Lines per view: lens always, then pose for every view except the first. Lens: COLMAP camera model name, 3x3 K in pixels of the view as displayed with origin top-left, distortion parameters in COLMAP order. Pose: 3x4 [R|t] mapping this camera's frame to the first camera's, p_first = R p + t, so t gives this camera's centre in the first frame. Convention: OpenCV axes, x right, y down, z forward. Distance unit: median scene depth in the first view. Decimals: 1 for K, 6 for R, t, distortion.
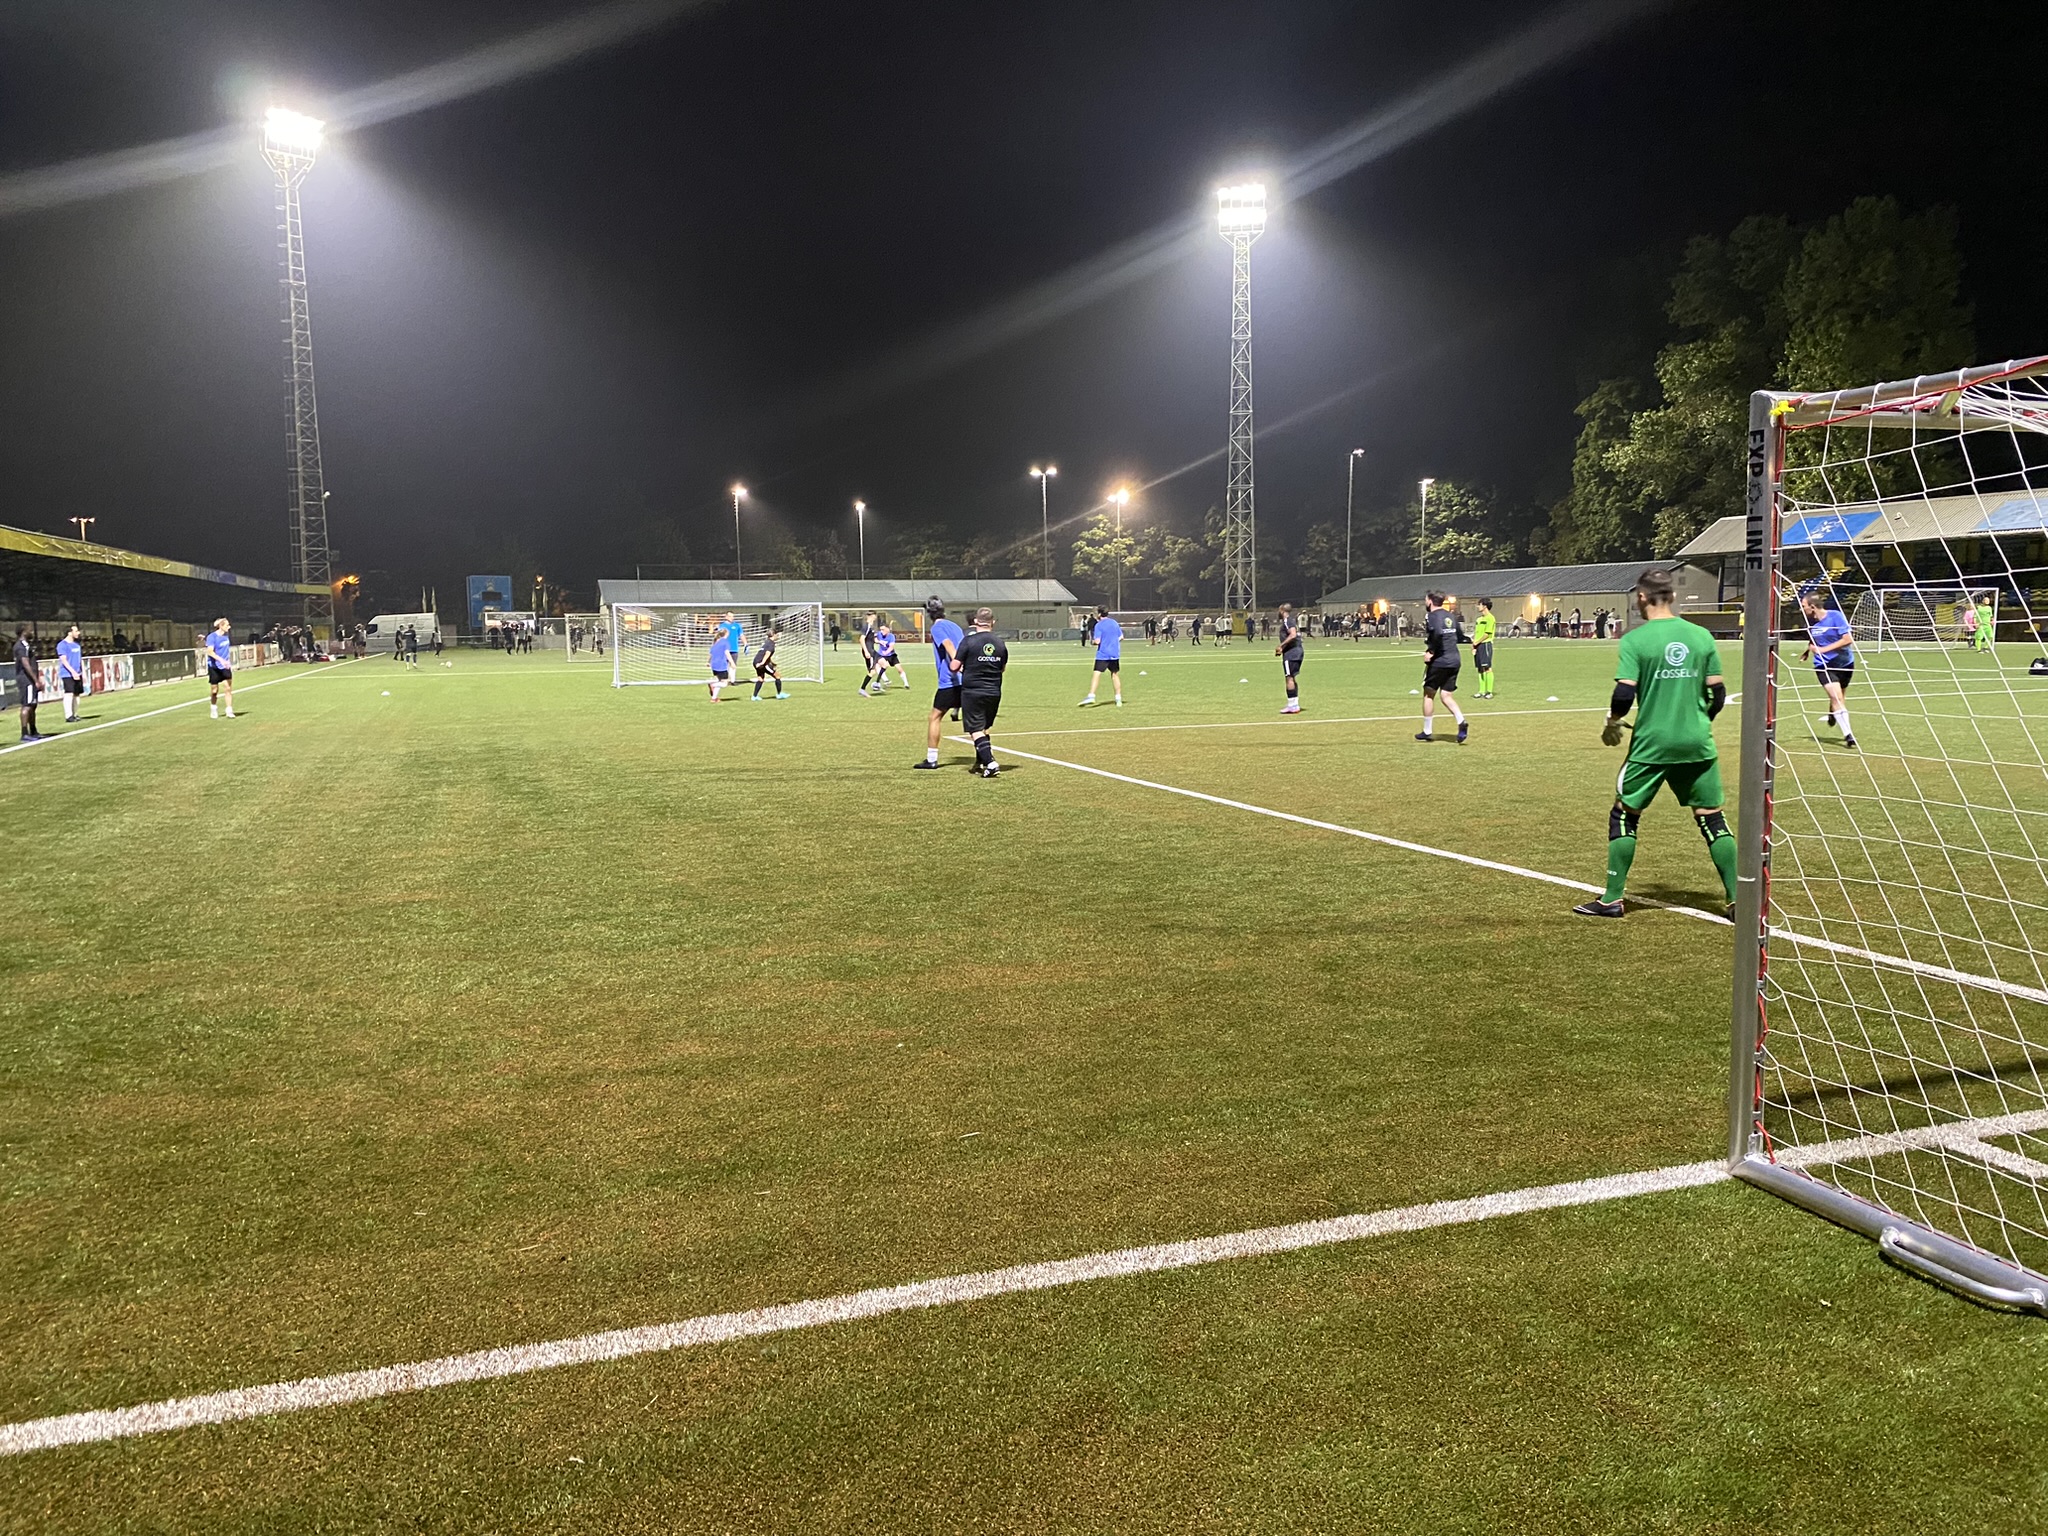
lens RADIAL K [[1559.5, 0, 1017.2], [0, 1559.5, 751.4], [0, 0, 1]] dist [0.023658, -0.013015]
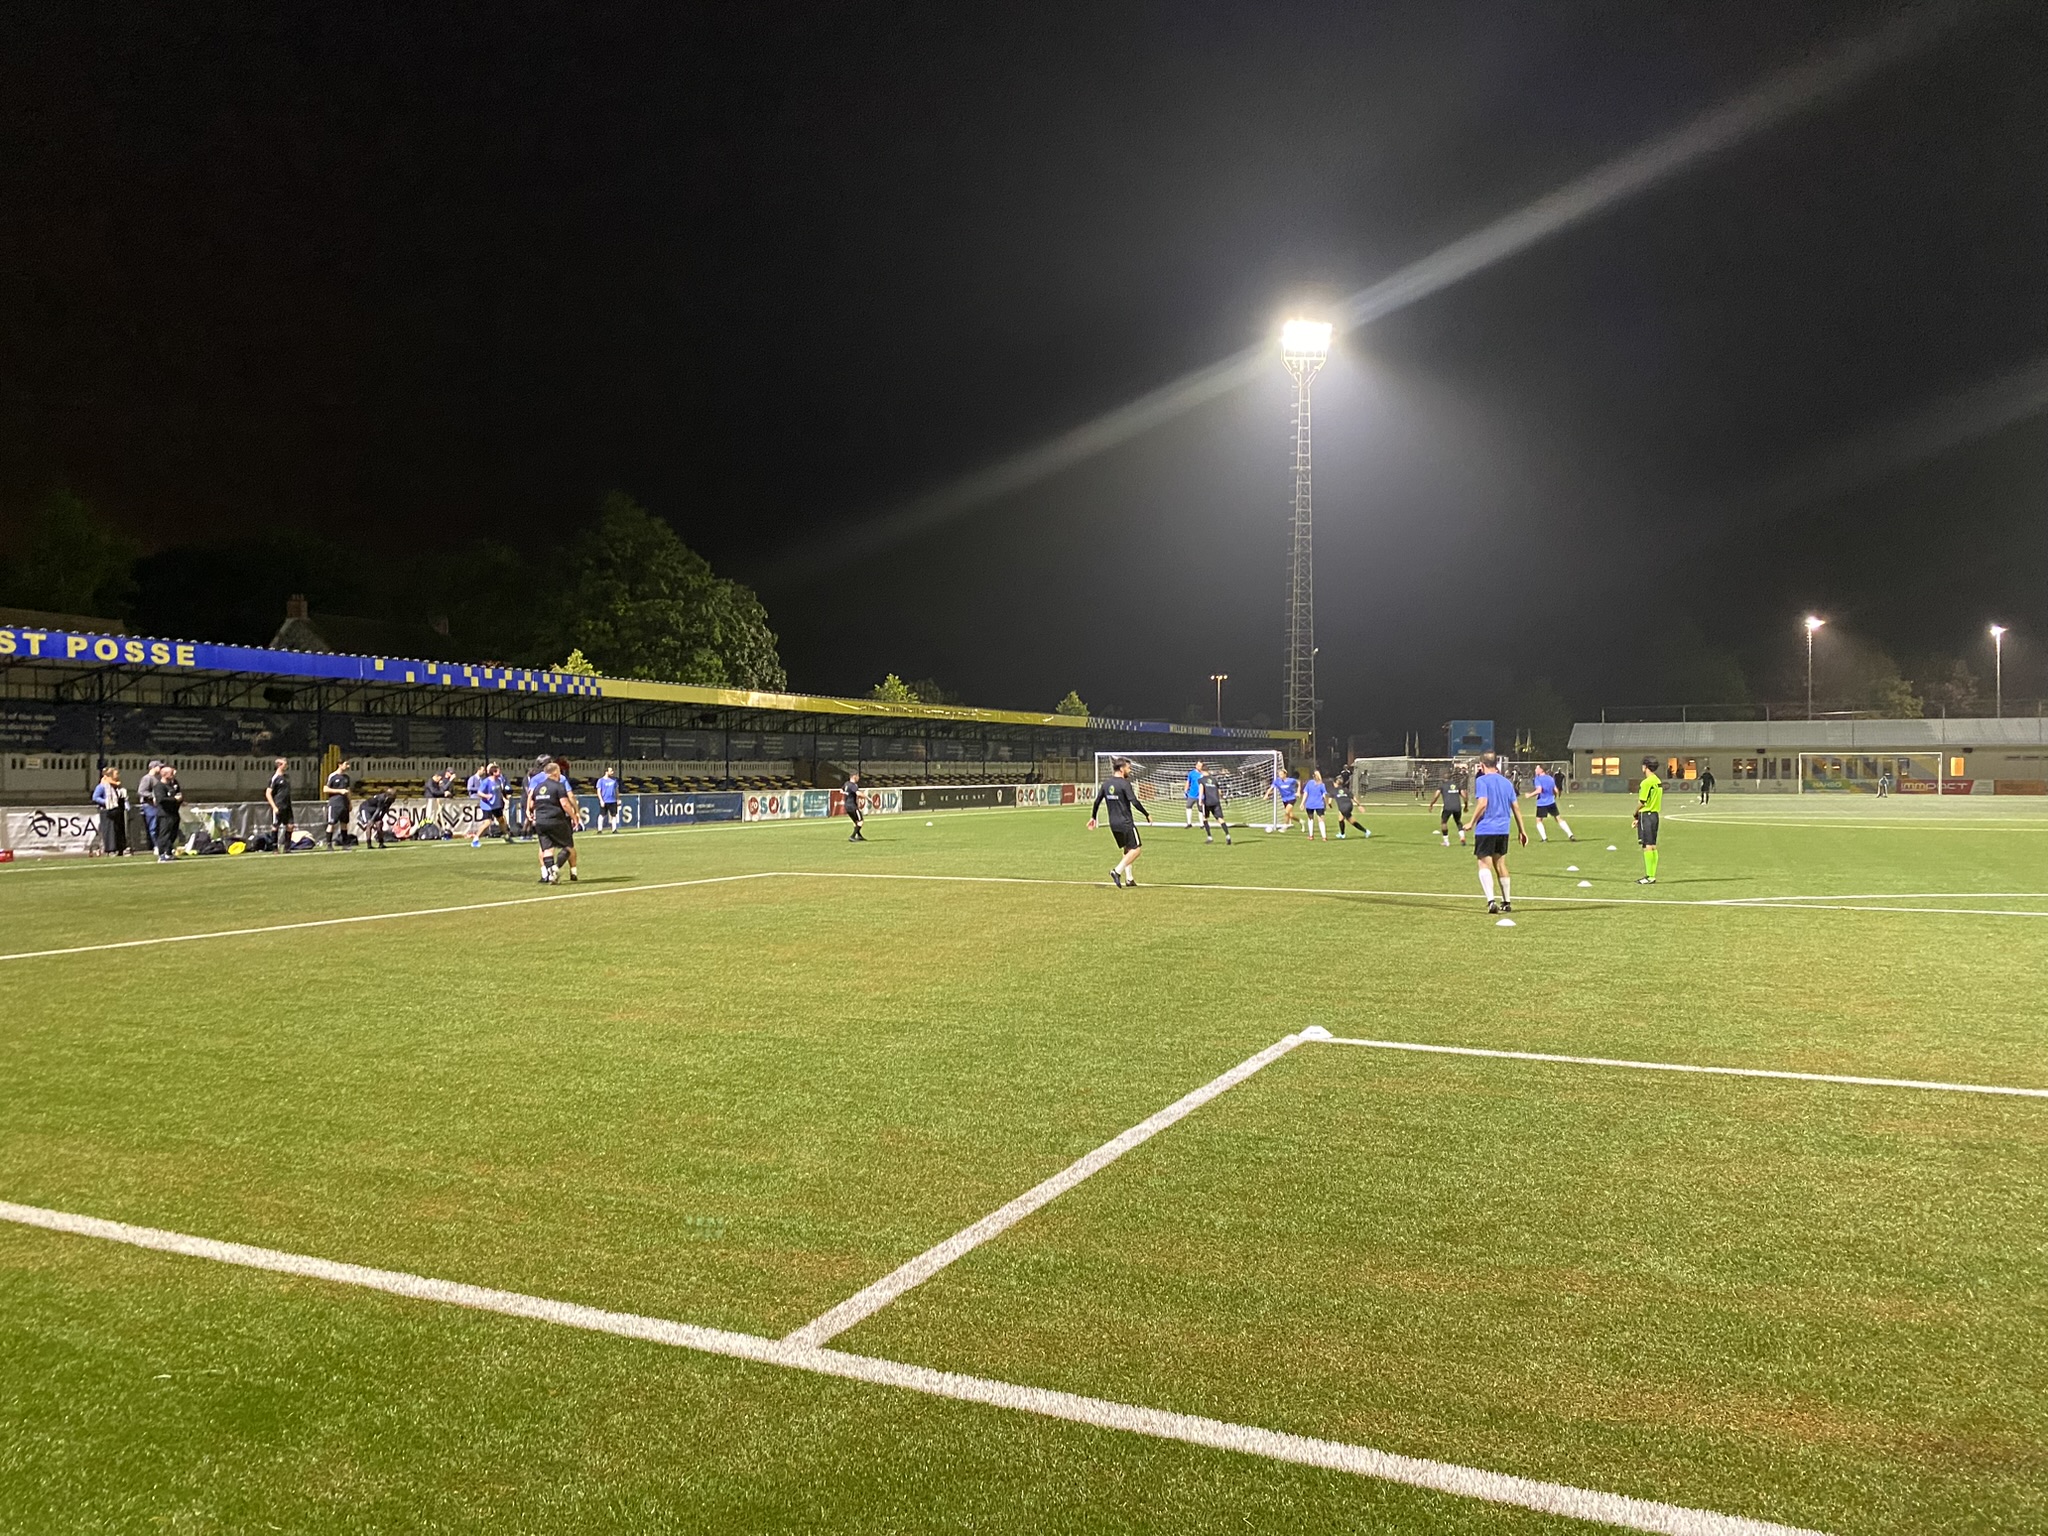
lens RADIAL K [[1559.5, 0, 1012.5], [0, 1559.5, 784.2], [0, 0, 1]] dist [0.023658, -0.013015]
pose [[0.718649, 0.018817, -0.695118, 0.184096], [-0.066350, 0.996928, -0.041609, -0.007531], [0.692200, 0.076024, 0.717690, 0.054441]]
